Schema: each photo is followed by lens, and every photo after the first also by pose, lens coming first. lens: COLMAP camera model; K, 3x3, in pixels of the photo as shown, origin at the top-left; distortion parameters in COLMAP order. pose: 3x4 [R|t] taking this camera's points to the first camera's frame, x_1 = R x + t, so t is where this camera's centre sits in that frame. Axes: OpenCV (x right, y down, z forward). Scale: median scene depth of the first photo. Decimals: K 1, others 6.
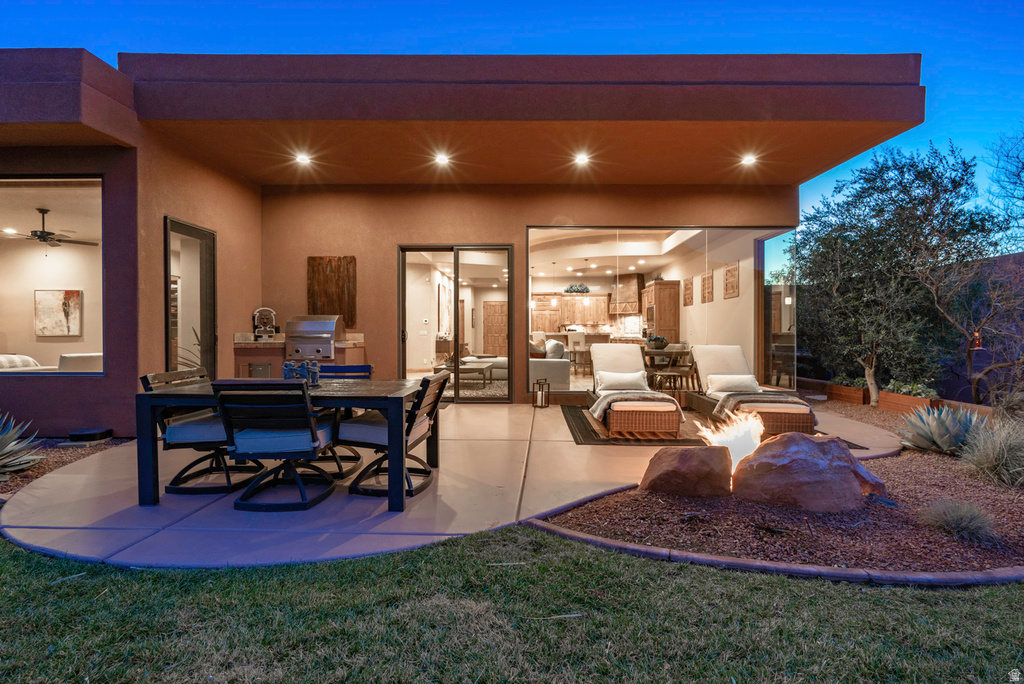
lens RADIAL K [[470.8, 0, 529.4], [0, 470.8, 339.0], [0, 0, 1]] dist [-0.004447, 0.002128]
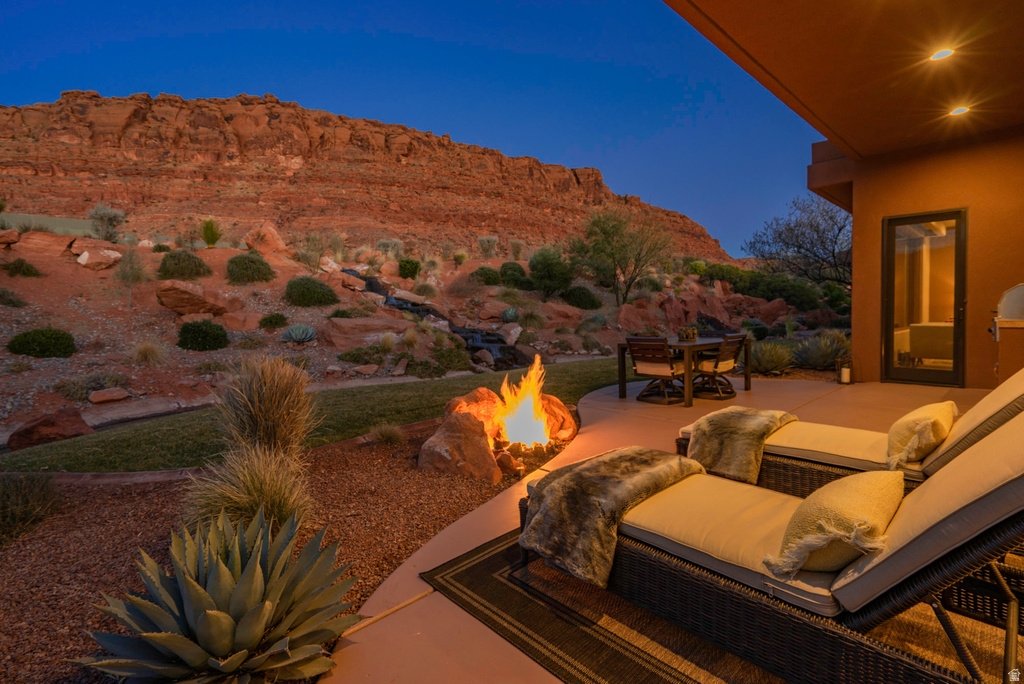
lens RADIAL K [[470.8, 0, 509.8], [0, 470.8, 334.8], [0, 0, 1]] dist [-0.004447, 0.002128]
pose [[-0.729460, 0.043805, -0.682620, 0.372318], [0.008376, 0.998445, 0.055121, -0.009584], [0.683972, 0.034491, -0.728692, 0.538590]]
